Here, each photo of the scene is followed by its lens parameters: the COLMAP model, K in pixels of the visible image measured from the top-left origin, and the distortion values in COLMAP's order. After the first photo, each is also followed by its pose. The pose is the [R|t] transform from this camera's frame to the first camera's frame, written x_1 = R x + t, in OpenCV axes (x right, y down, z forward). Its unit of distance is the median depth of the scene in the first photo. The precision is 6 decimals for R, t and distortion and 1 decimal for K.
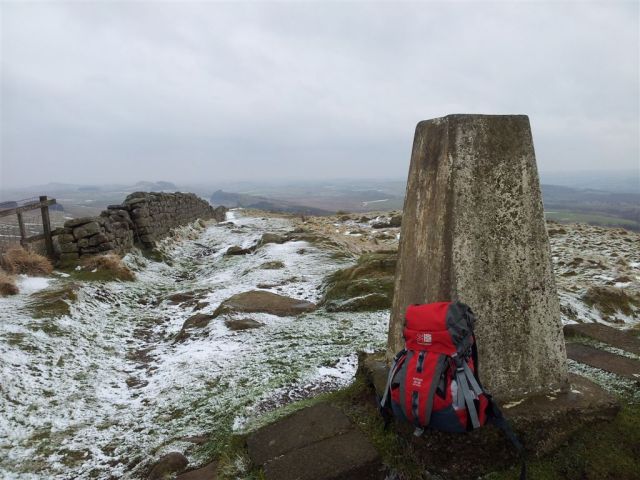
lens RADIAL K [[543.8, 0, 335.3], [0, 543.8, 239.3], [0, 0, 1]] dist [0.087068, -0.256481]
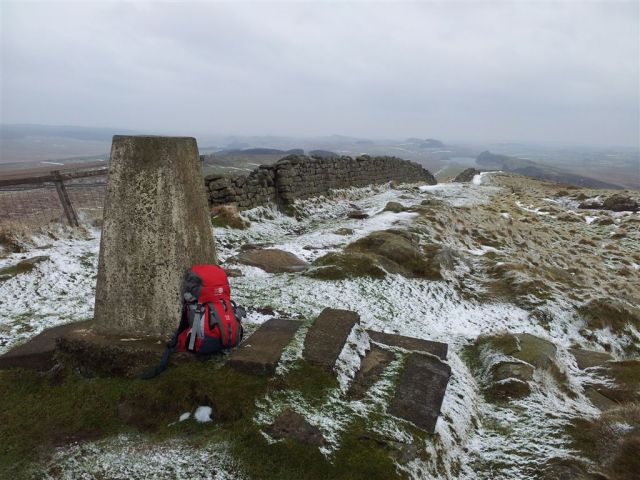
lens RADIAL K [[543.8, 0, 335.3], [0, 543.8, 239.3], [0, 0, 1]] dist [0.087068, -0.256481]
pose [[0.891855, 0.135111, -0.431672, 1.353054], [-0.104403, 0.990065, 0.094183, -0.149146], [0.440109, -0.038930, 0.897100, -0.044485]]
